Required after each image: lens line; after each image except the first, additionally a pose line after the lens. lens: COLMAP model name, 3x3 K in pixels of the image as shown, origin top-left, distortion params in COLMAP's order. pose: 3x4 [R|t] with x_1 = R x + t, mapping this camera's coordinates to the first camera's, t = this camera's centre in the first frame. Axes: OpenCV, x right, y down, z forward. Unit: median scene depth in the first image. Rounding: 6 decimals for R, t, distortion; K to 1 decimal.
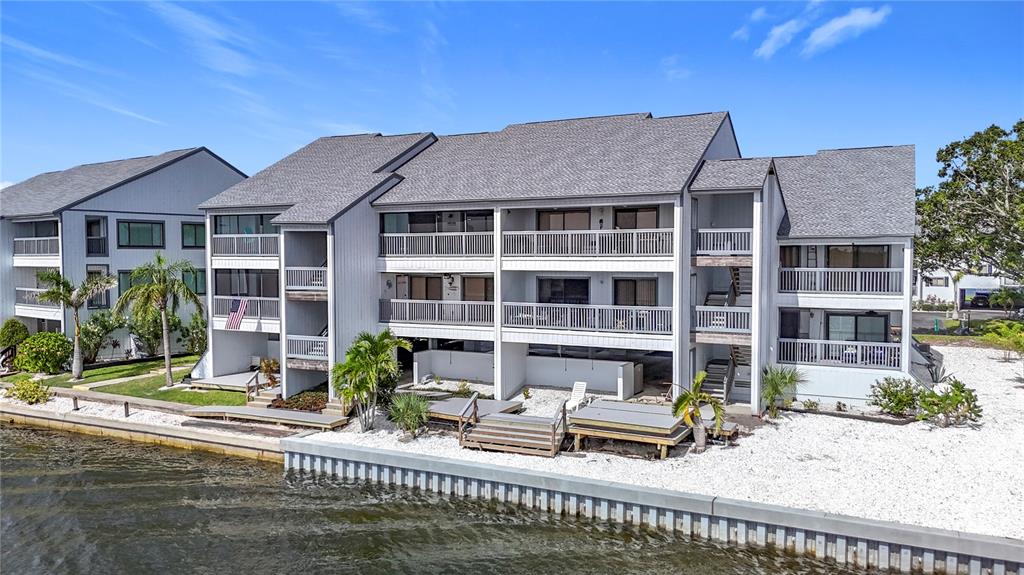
lens RADIAL K [[789.9, 0, 512.0], [0, 789.9, 287.5], [0, 0, 1]] dist [0.022663, -0.005547]
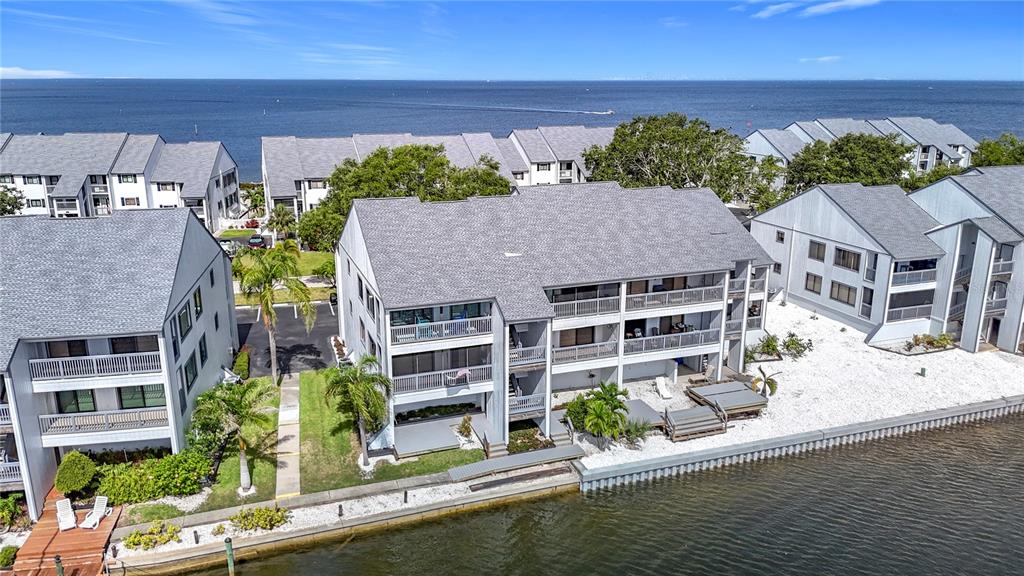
lens RADIAL K [[760.5, 0, 512.0], [0, 760.5, 288.0], [0, 0, 1]] dist [0.032569, -0.005767]
pose [[0.682013, -0.191525, 0.705817, -1.170254], [0.028657, 0.971357, 0.235890, -0.430209], [-0.730779, -0.140653, 0.667966, 0.179071]]
